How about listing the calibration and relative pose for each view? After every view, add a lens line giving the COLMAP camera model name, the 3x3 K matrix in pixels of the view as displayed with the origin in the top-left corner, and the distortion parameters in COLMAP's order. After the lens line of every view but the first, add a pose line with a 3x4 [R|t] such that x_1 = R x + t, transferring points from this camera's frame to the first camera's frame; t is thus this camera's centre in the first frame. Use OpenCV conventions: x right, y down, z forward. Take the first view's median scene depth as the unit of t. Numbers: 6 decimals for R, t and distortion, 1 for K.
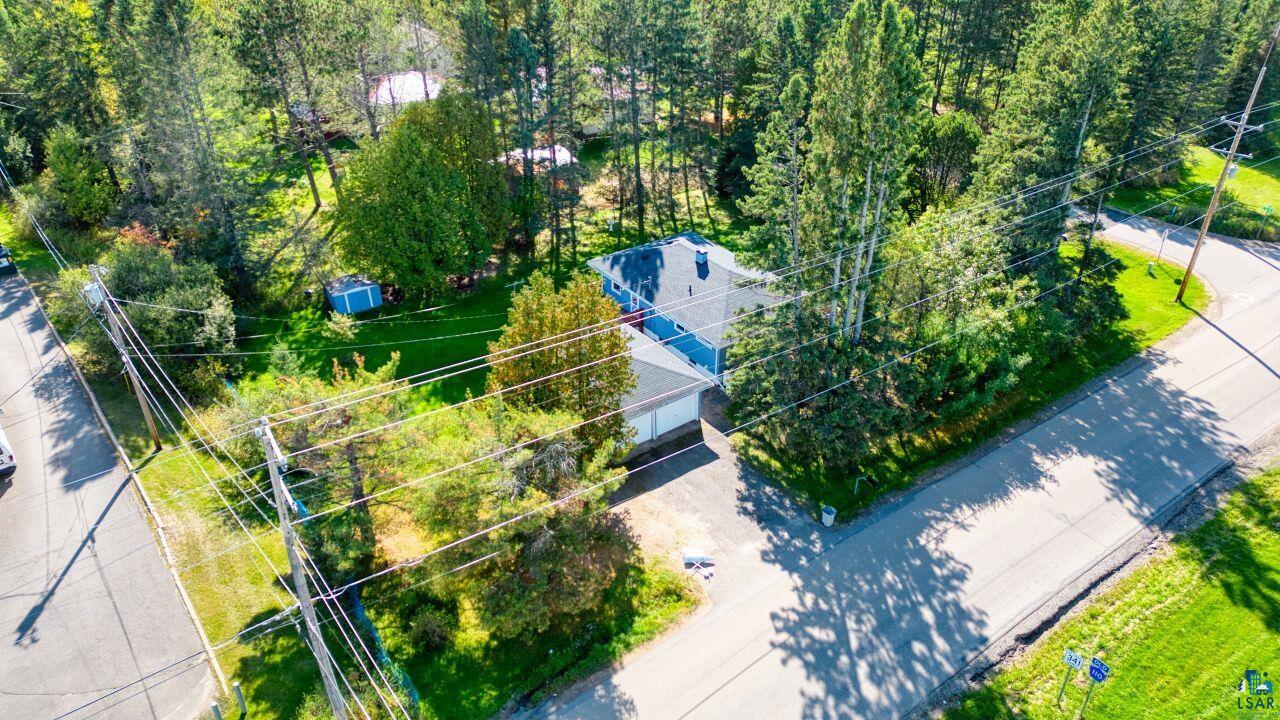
lens RADIAL K [[912.7, 0, 616.6], [0, 912.7, 365.0], [0, 0, 1]] dist [0.066272, -0.064740]
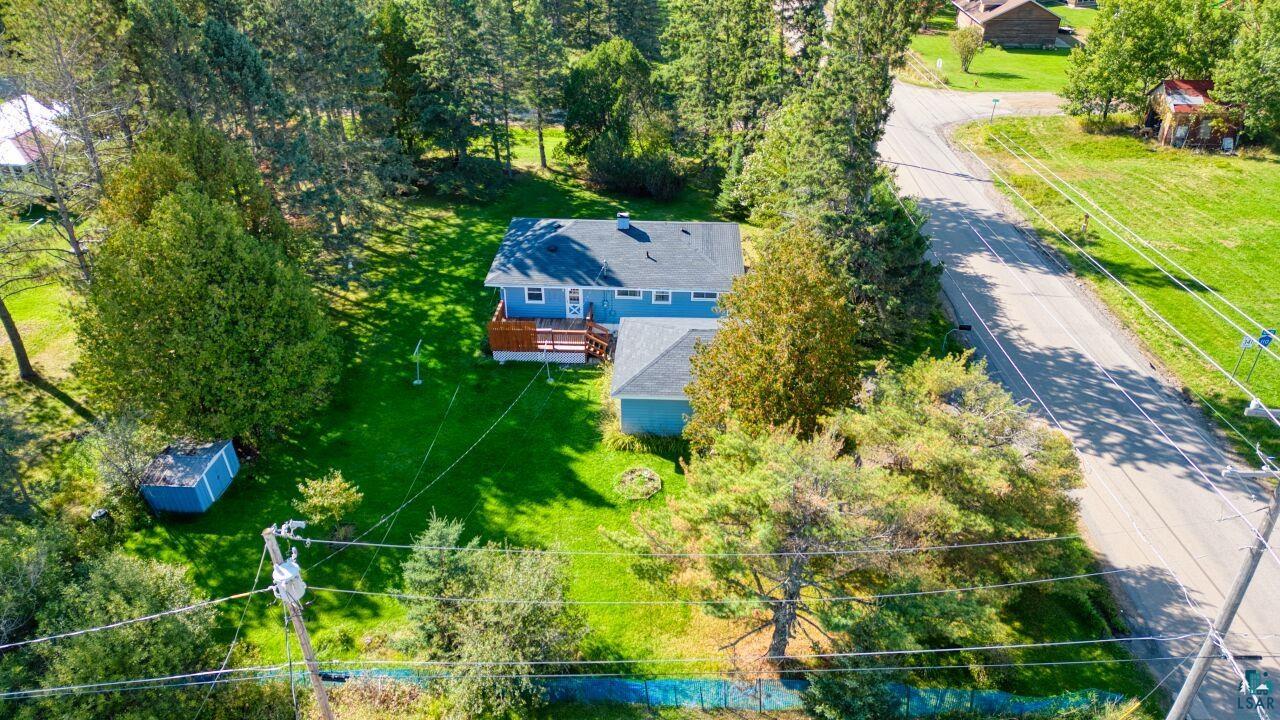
lens RADIAL K [[912.7, 0, 640.9], [0, 912.7, 364.7], [0, 0, 1]] dist [0.066272, -0.064740]
pose [[0.607920, -0.413354, 0.677917, -0.716570], [0.414541, 0.893431, 0.173024, -0.182155], [-0.677192, 0.175840, 0.714487, 0.494981]]
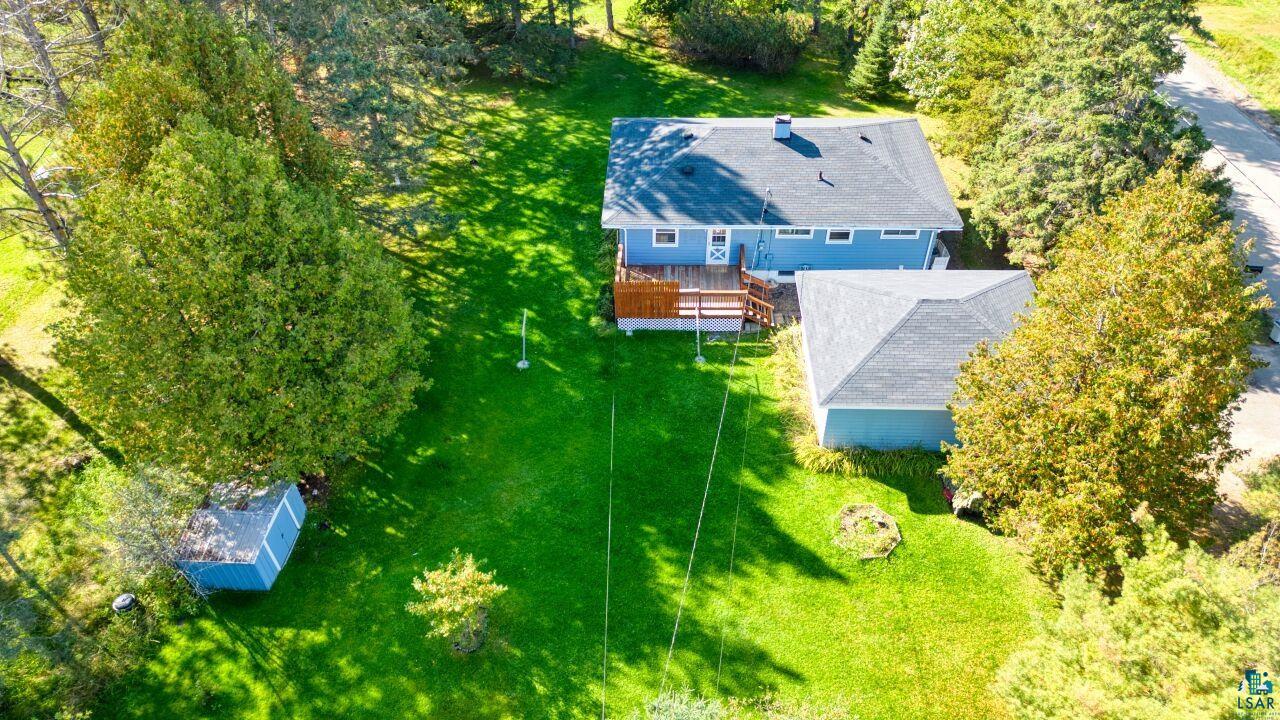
lens RADIAL K [[912.7, 0, 632.6], [0, 912.7, 366.1], [0, 0, 1]] dist [0.066272, -0.064740]
pose [[0.591597, -0.536298, 0.601994, -0.579533], [0.430621, 0.841435, 0.326425, -0.304794], [-0.681600, 0.066119, 0.728731, 0.795863]]
